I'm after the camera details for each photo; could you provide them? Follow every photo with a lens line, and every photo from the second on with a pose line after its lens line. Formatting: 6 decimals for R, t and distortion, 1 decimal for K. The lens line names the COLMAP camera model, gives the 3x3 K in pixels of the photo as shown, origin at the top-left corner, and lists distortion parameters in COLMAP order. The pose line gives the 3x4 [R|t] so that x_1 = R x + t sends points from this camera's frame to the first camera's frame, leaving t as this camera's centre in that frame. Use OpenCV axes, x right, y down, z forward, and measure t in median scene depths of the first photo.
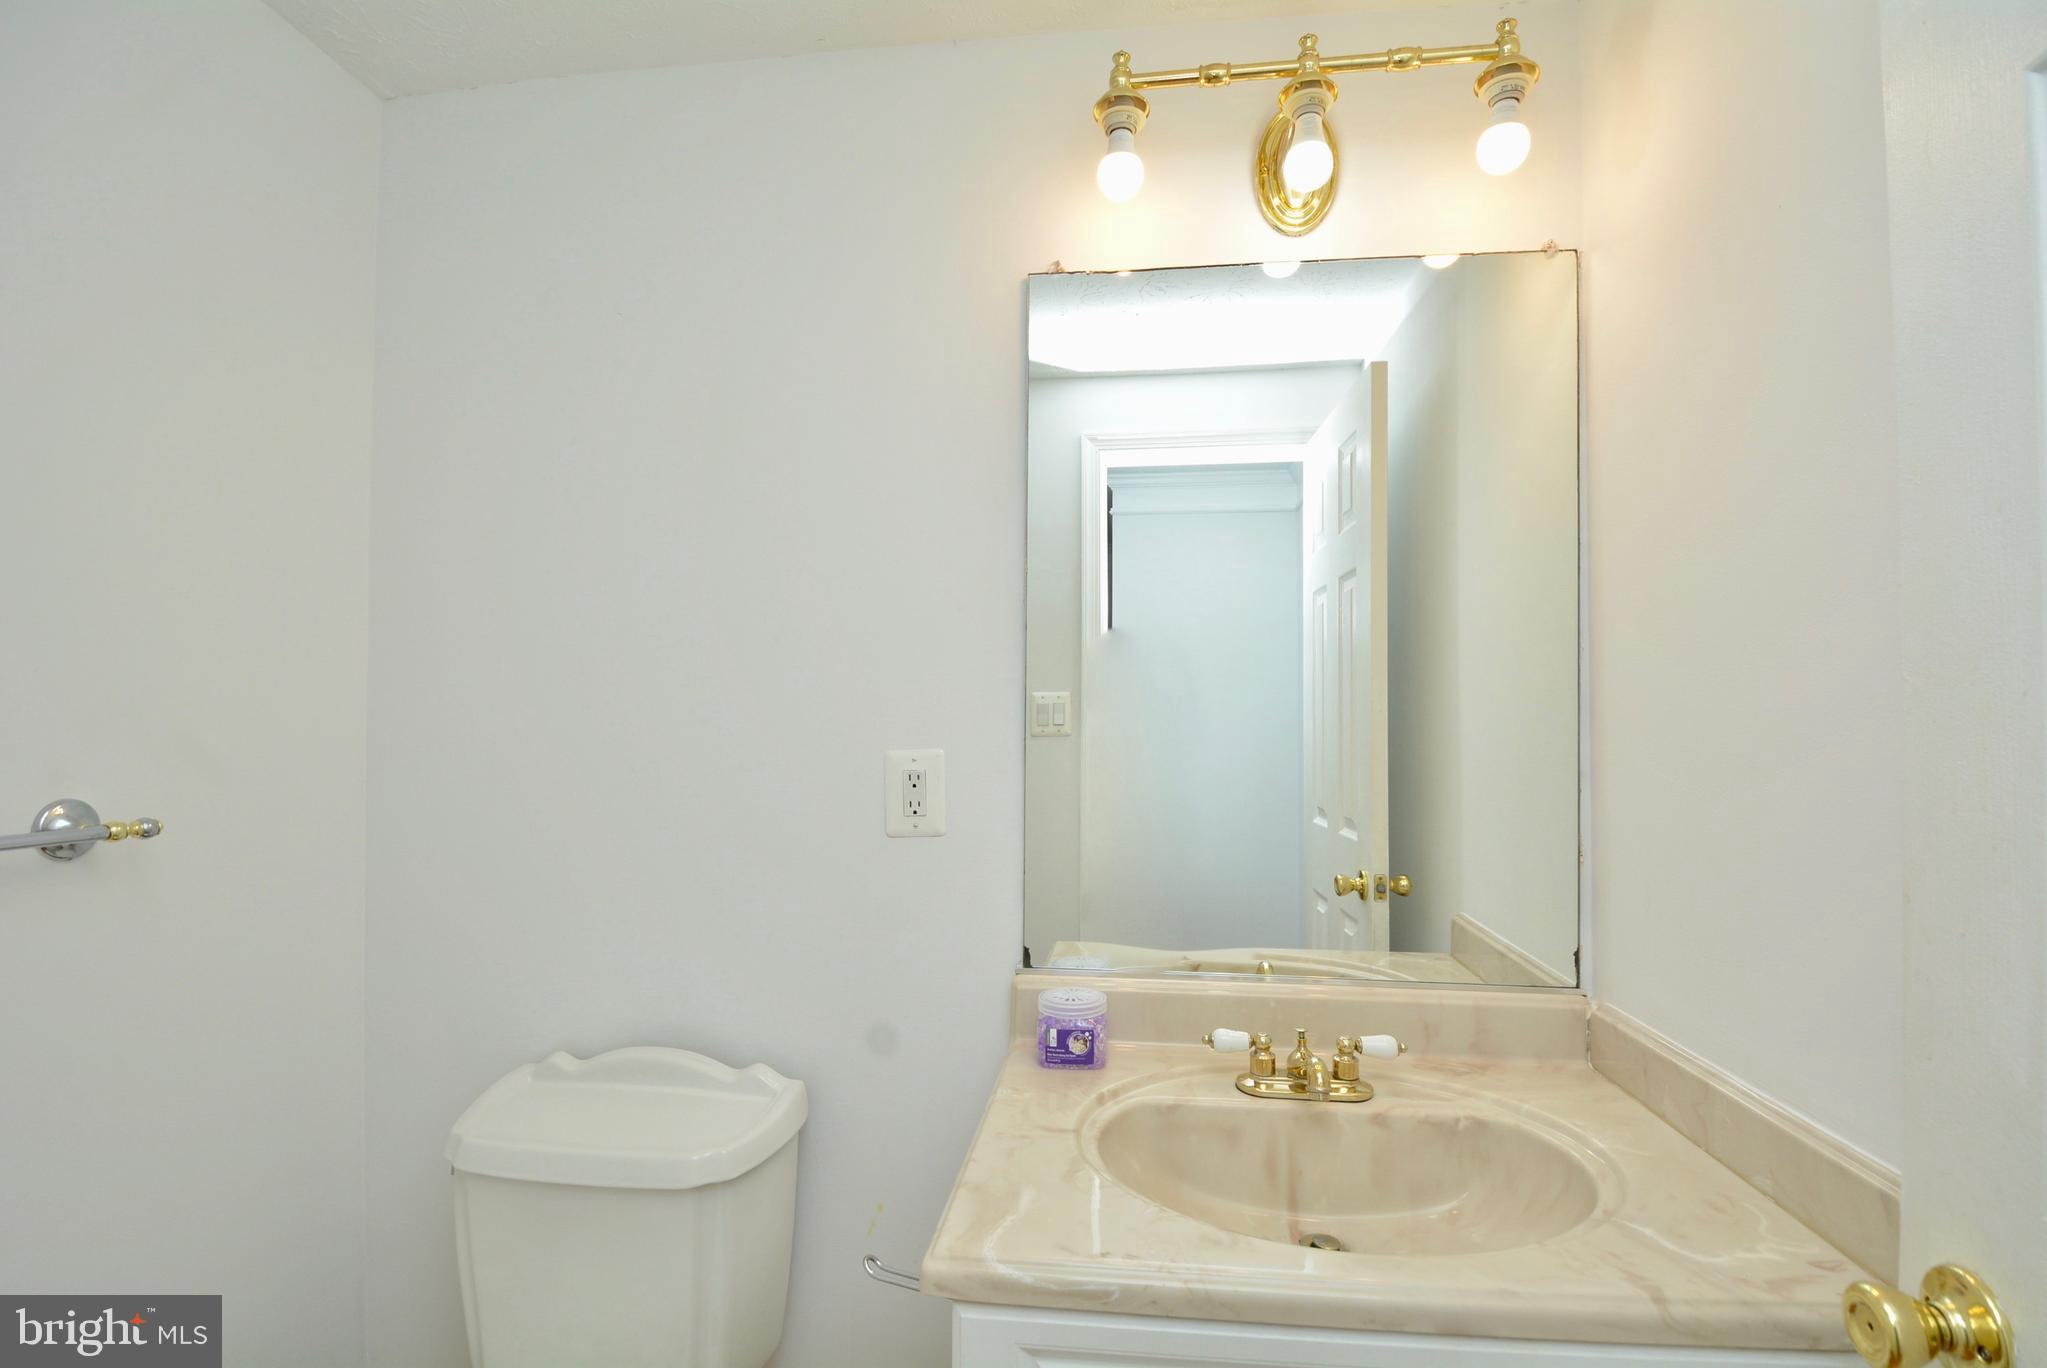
lens RADIAL K [[916.8, 0, 1062.5], [0, 916.8, 715.1], [0, 0, 1]] dist [0.018349, -0.023363]
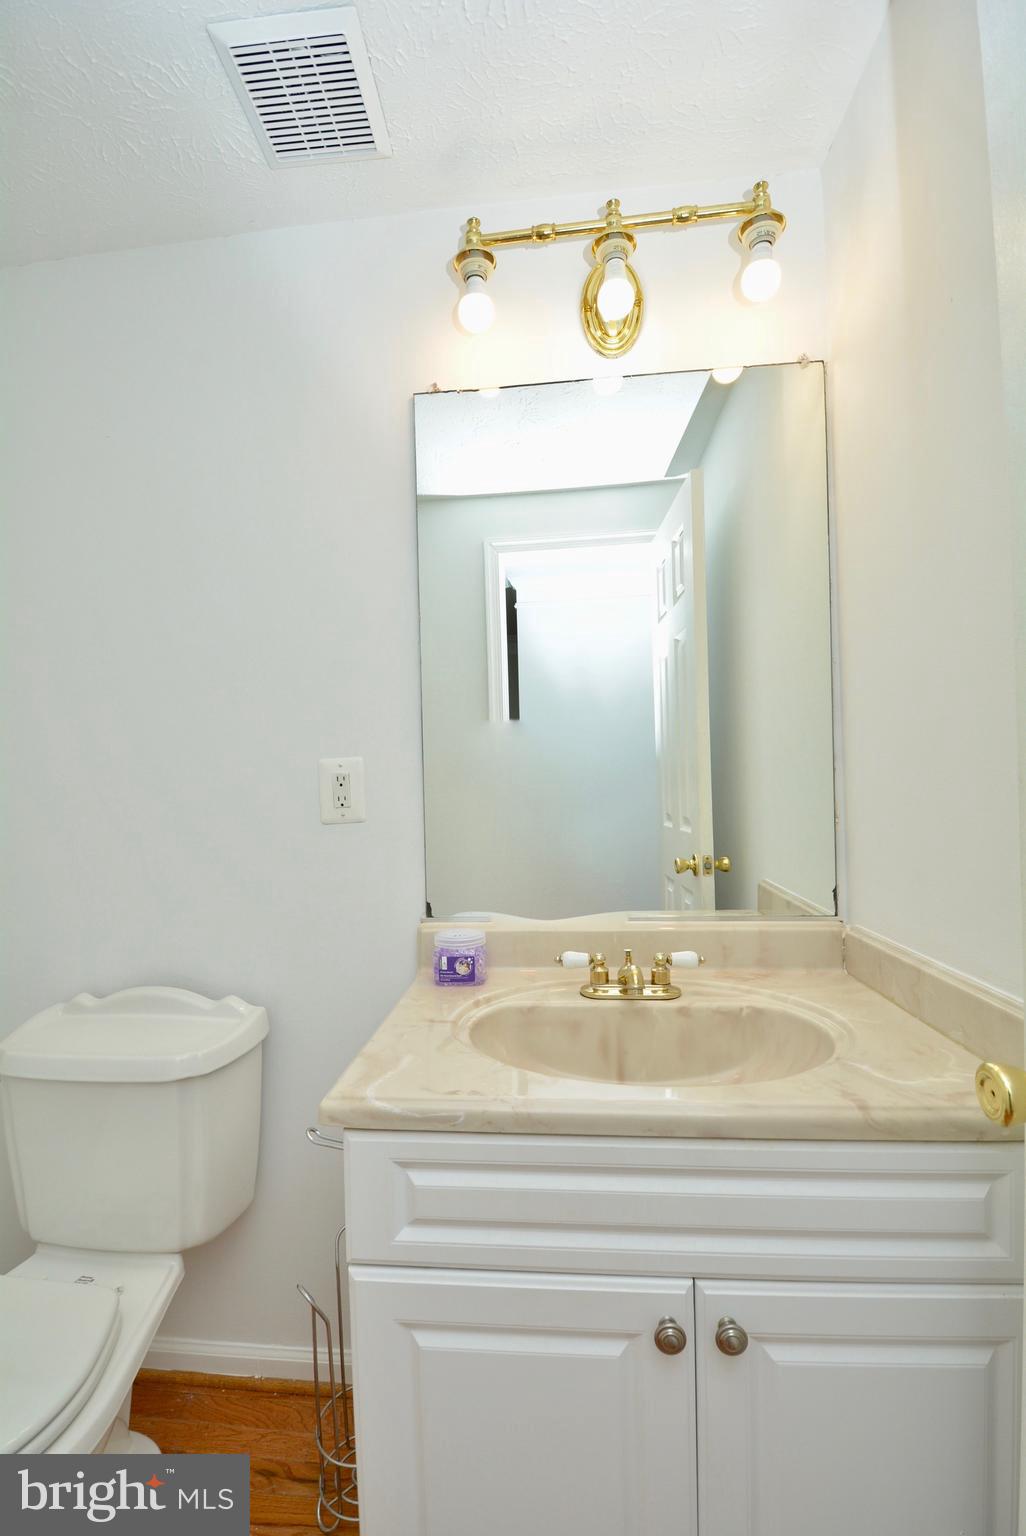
lens RADIAL K [[687.9, 0, 513.0], [0, 687.9, 796.2], [0, 0, 1]] dist [0.018349, -0.023363]
pose [[0.999541, -0.029975, 0.004280, 0.093223], [0.029906, 0.999436, 0.015266, 0.095891], [-0.004735, -0.015131, 0.999874, -0.000853]]
